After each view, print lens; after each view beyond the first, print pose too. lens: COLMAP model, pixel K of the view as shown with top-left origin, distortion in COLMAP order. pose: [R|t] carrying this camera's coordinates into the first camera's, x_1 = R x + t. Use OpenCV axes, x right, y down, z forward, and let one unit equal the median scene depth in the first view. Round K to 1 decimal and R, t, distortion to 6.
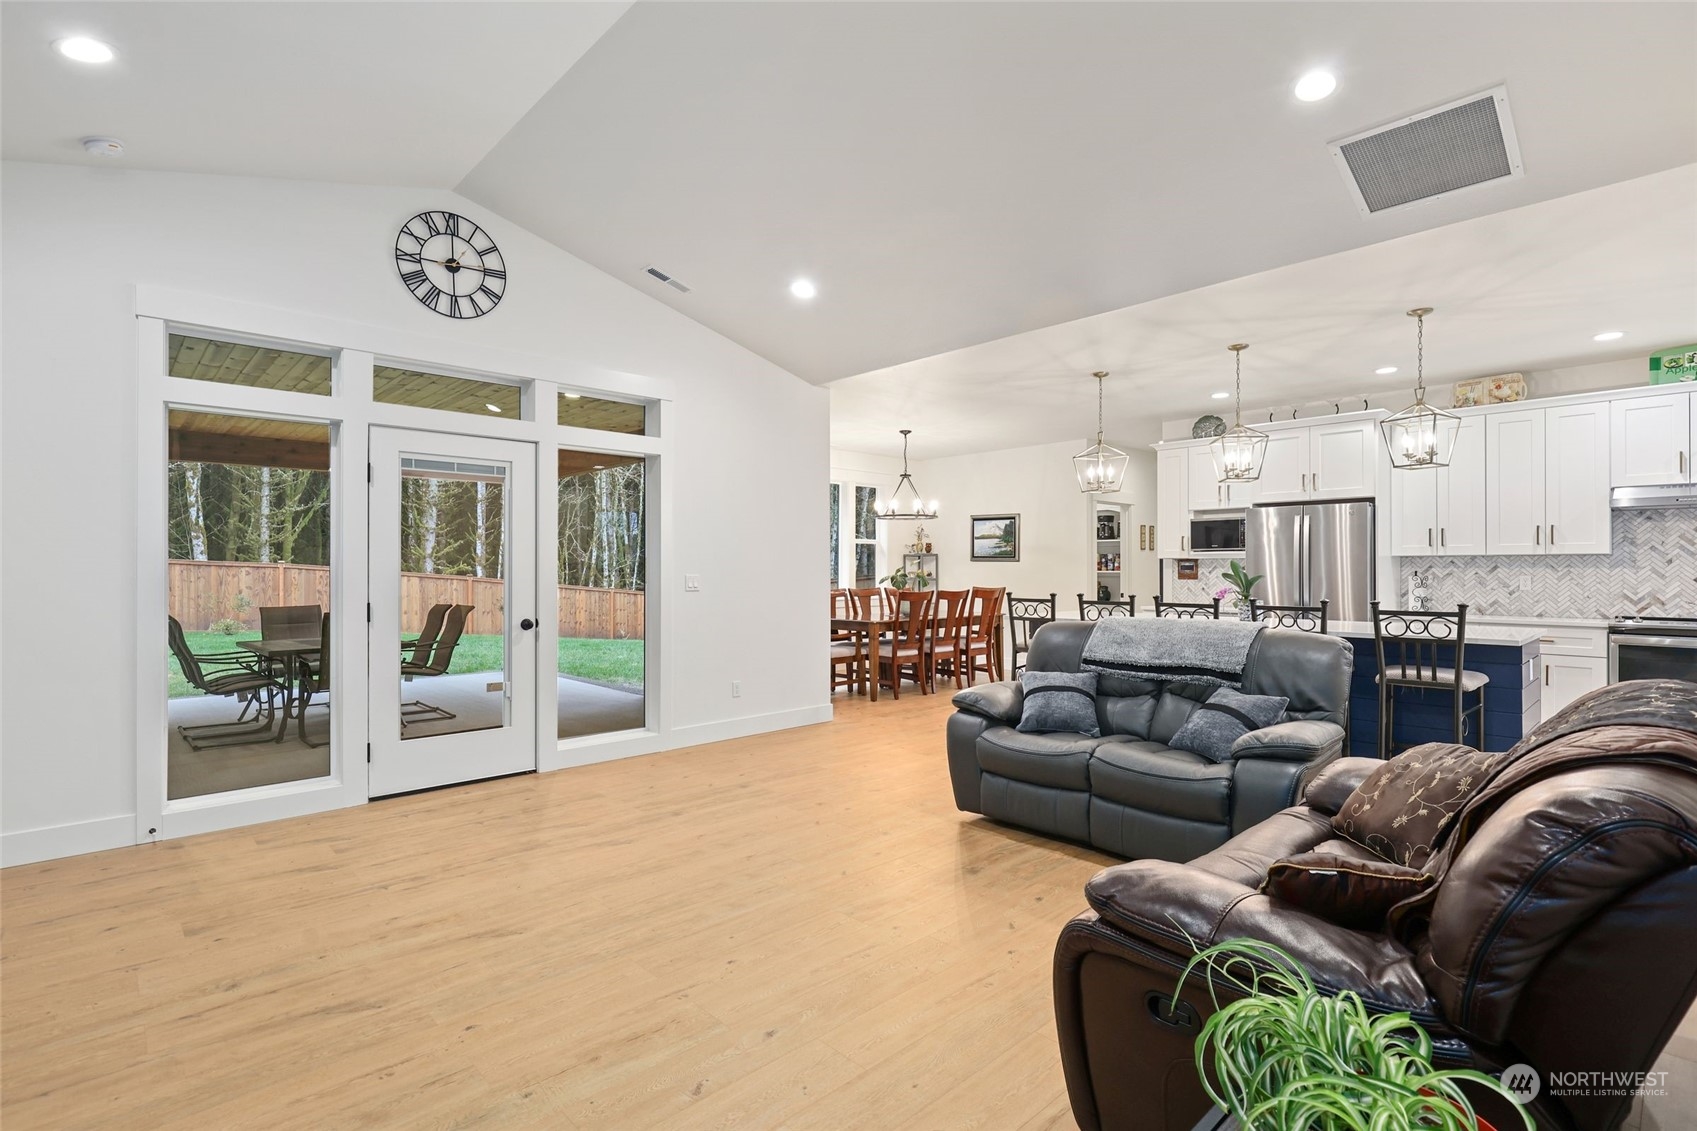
lens RADIAL K [[807.2, 0, 860.2], [0, 807.2, 565.3], [0, 0, 1]] dist [-0.001687, -0.000202]
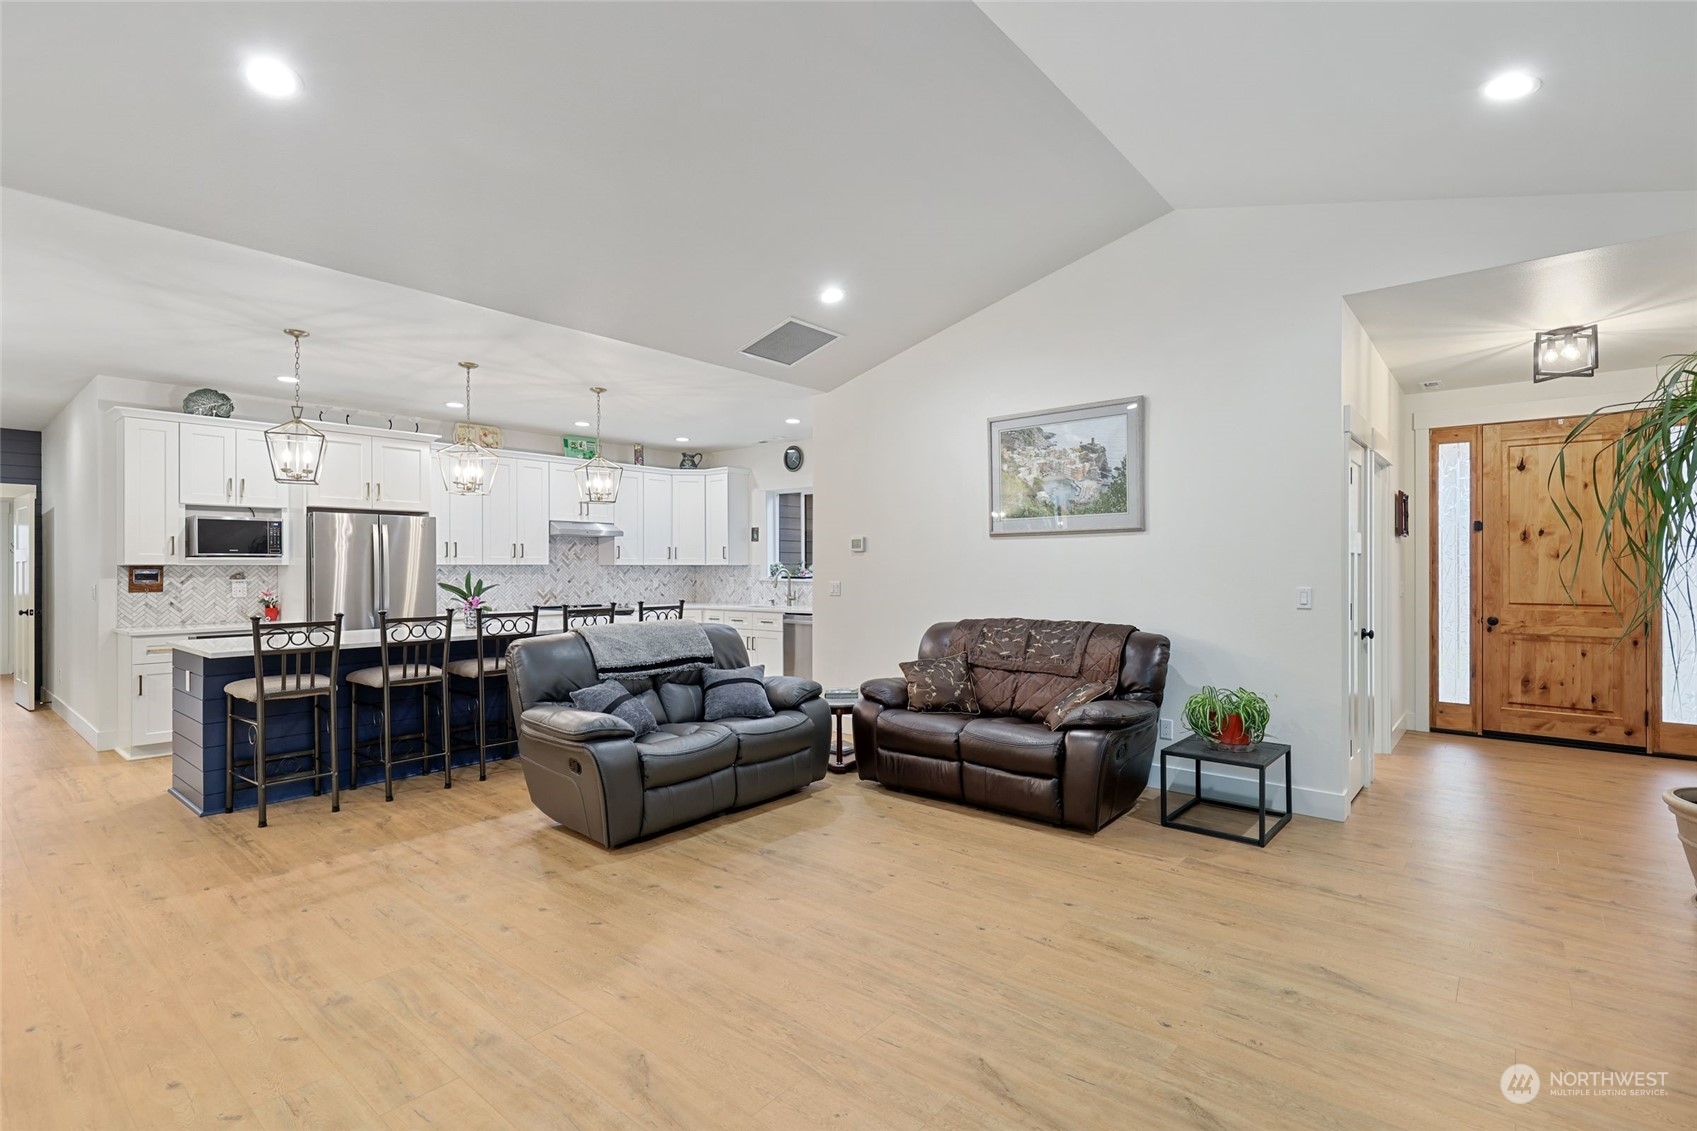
lens RADIAL K [[799.5, 0, 848.5], [0, 799.5, 565.5], [0, 0, 1]] dist [0.000896, -0.000498]
pose [[-0.103738, 0.003663, 0.994598, -0.774424], [-0.002438, 0.999989, -0.003937, -0.012359], [-0.994602, -0.002834, -0.103728, 0.794505]]
